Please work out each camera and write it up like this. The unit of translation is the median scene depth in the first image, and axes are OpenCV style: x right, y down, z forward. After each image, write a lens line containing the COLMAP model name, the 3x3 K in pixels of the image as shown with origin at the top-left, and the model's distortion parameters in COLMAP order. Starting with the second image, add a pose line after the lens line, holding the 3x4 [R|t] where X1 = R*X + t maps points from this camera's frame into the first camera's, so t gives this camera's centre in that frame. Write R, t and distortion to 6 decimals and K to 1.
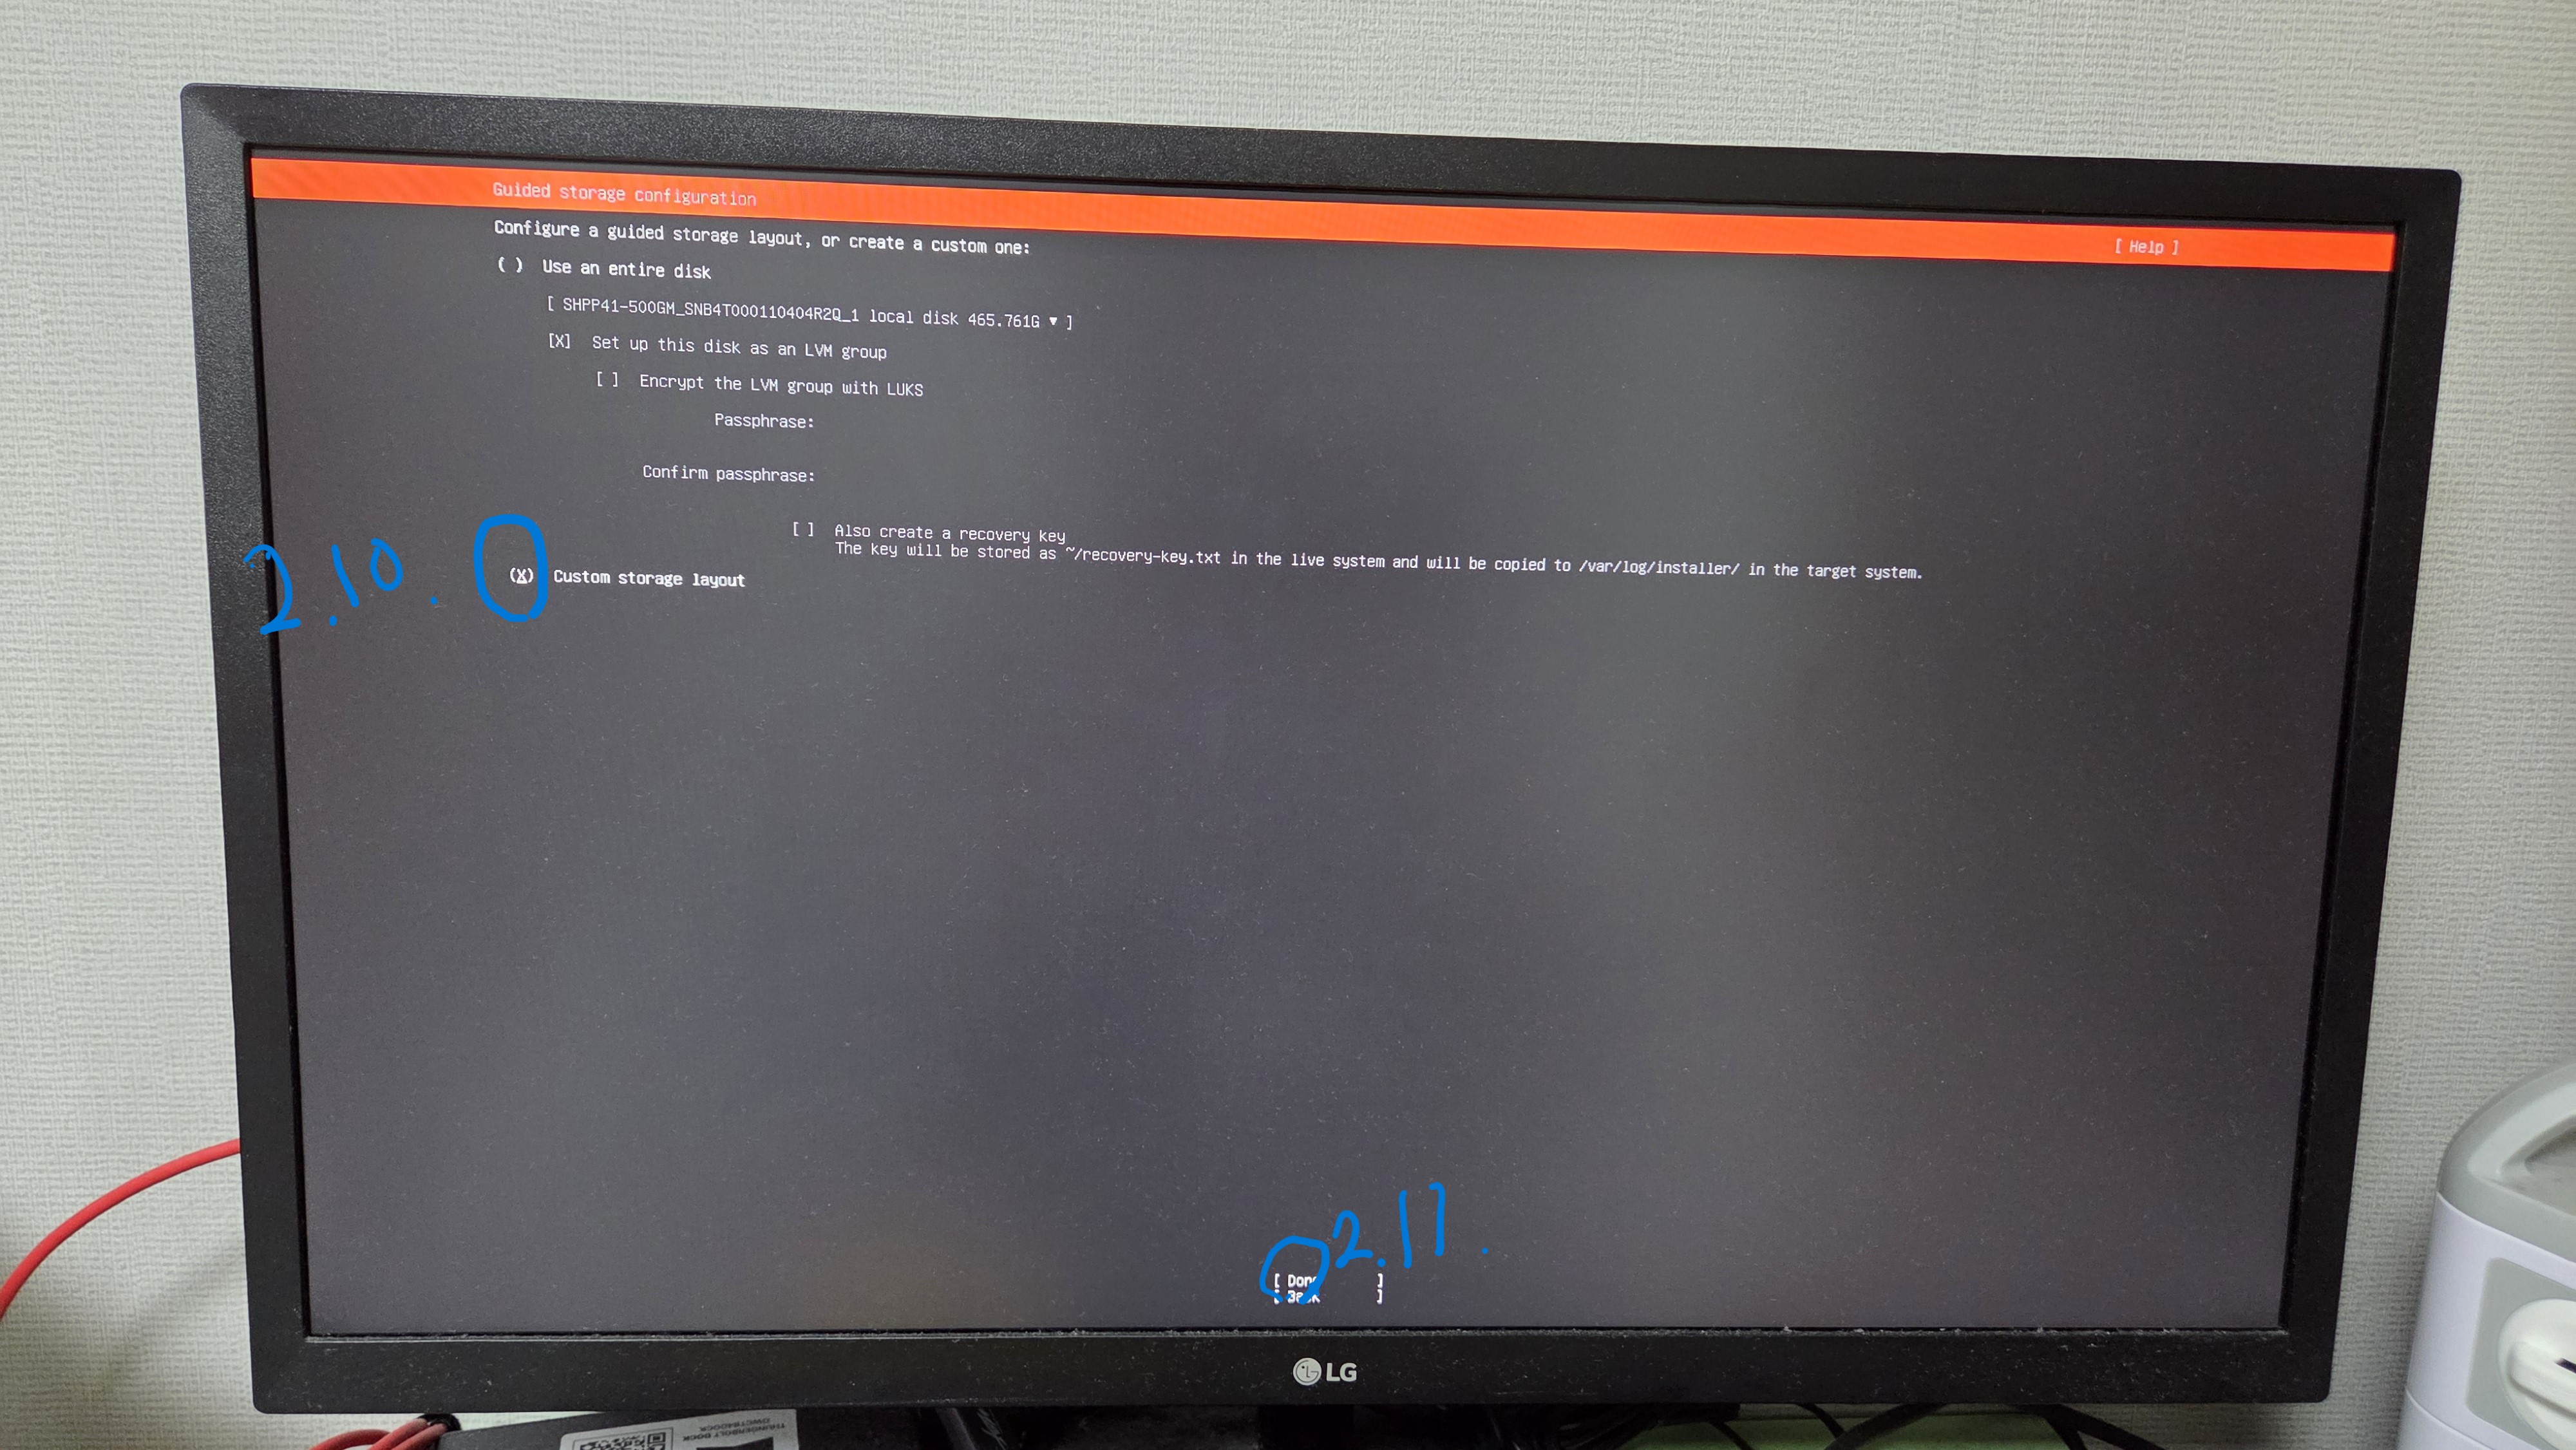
lens RADIAL K [[1602.4, 0, 1277.6], [0, 1602.4, 705.4], [0, 0, 1]] dist [0.037194, -0.041749]
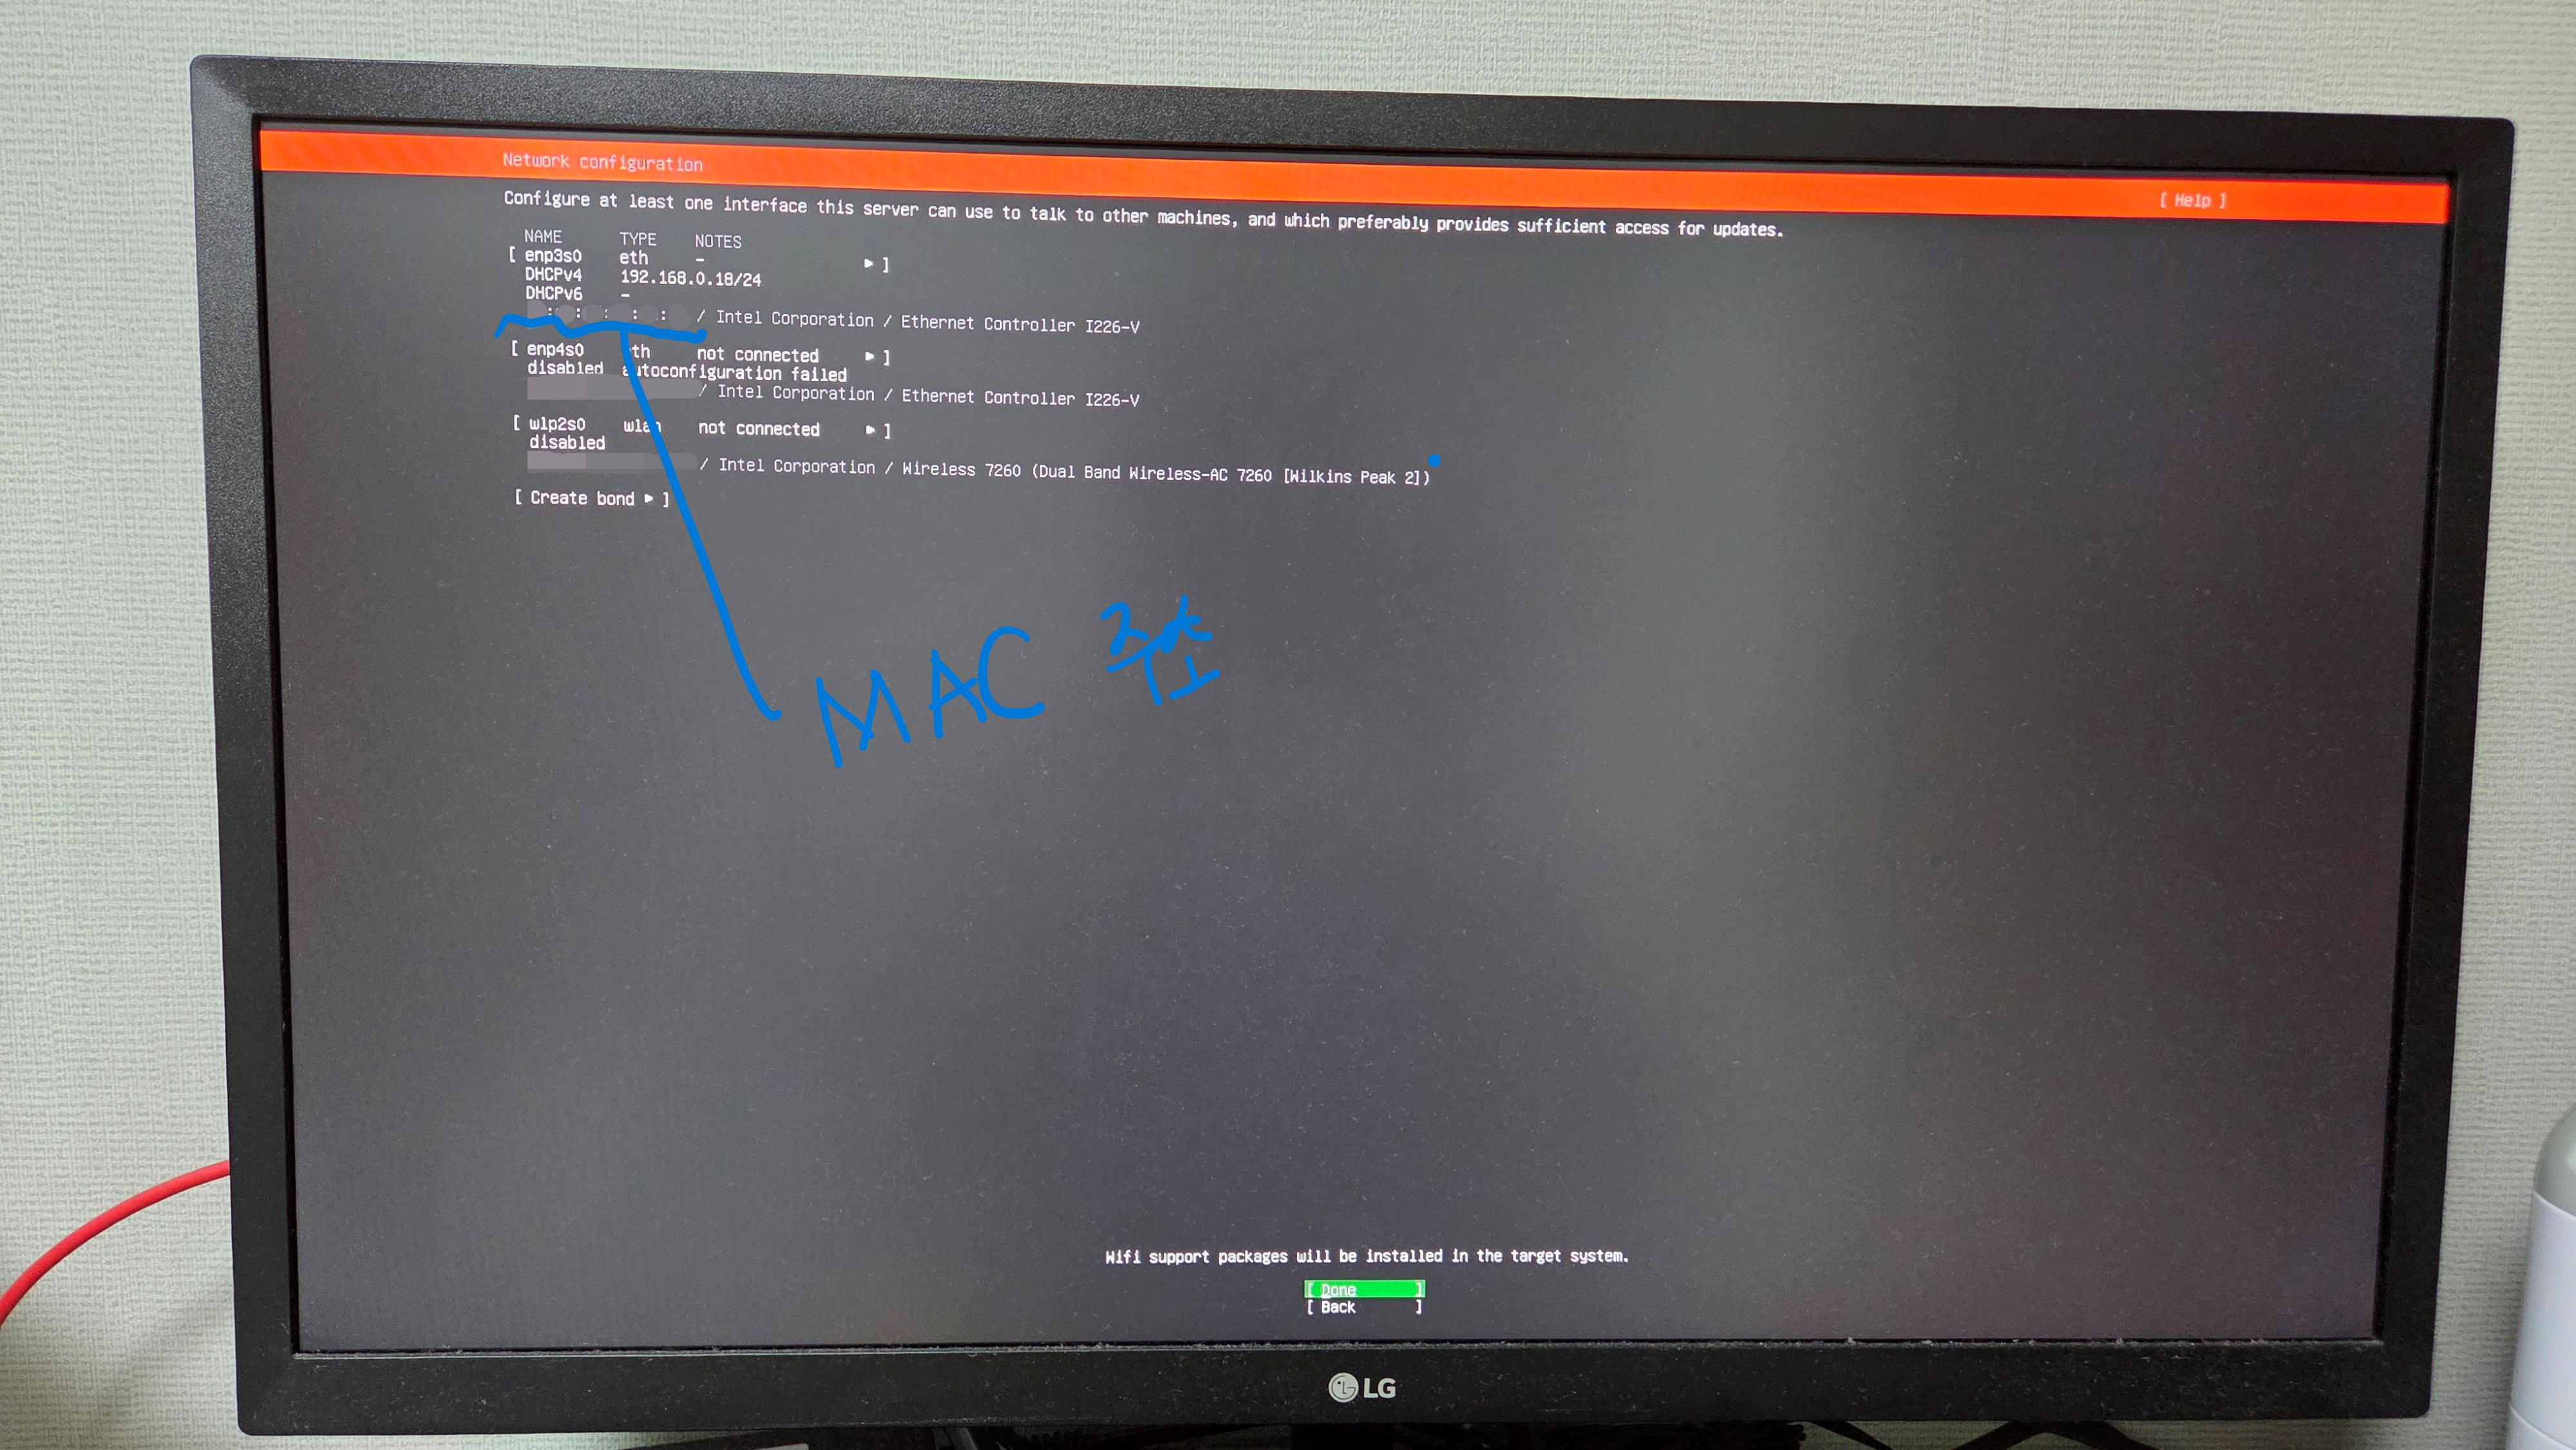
lens RADIAL K [[1602.4, 0, 1287.0], [0, 1602.4, 733.1], [0, 0, 1]] dist [0.037194, -0.041749]
pose [[0.999876, -0.010492, -0.011725, 0.000296], [0.009912, 0.998774, -0.048493, 0.073729], [0.012219, 0.048371, 0.998755, 0.034344]]
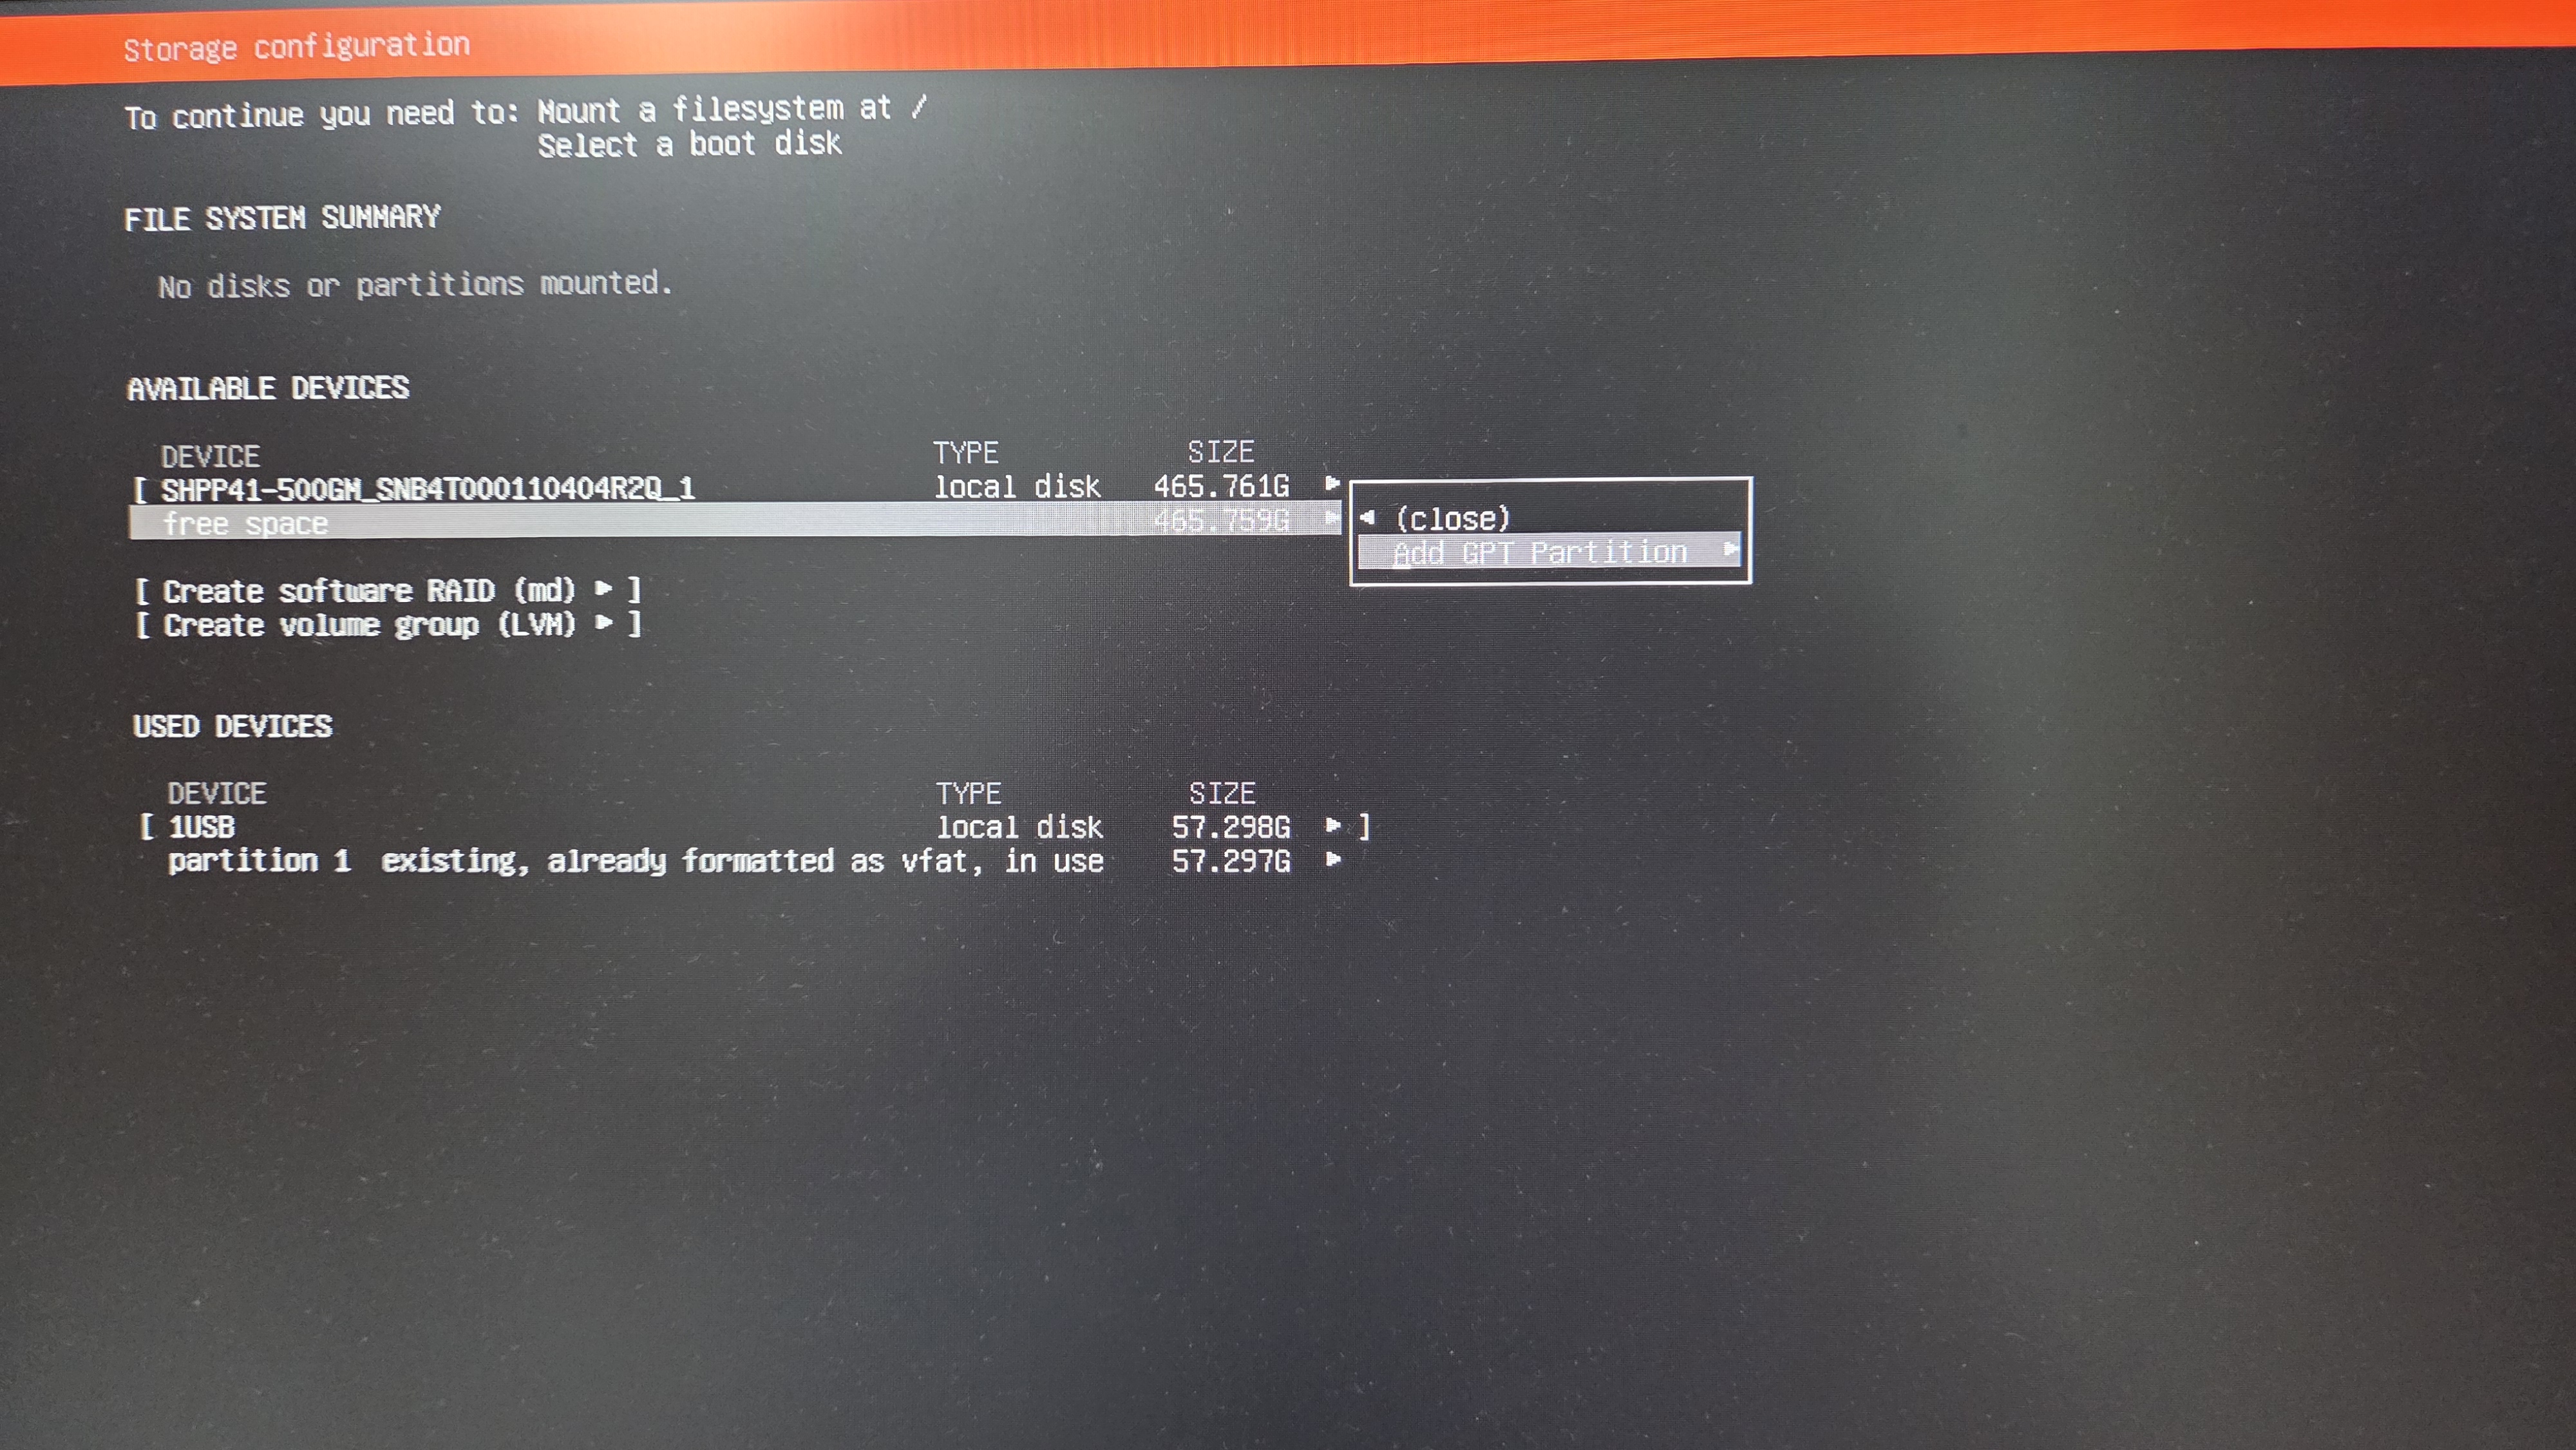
lens RADIAL K [[1602.4, 0, 1321.1], [0, 1602.4, 767.2], [0, 0, 1]] dist [0.037194, -0.041749]
pose [[0.995574, -0.025211, -0.090538, -0.036933], [0.015741, 0.994471, -0.103829, -0.015643], [0.092655, 0.101945, 0.990466, 0.467995]]
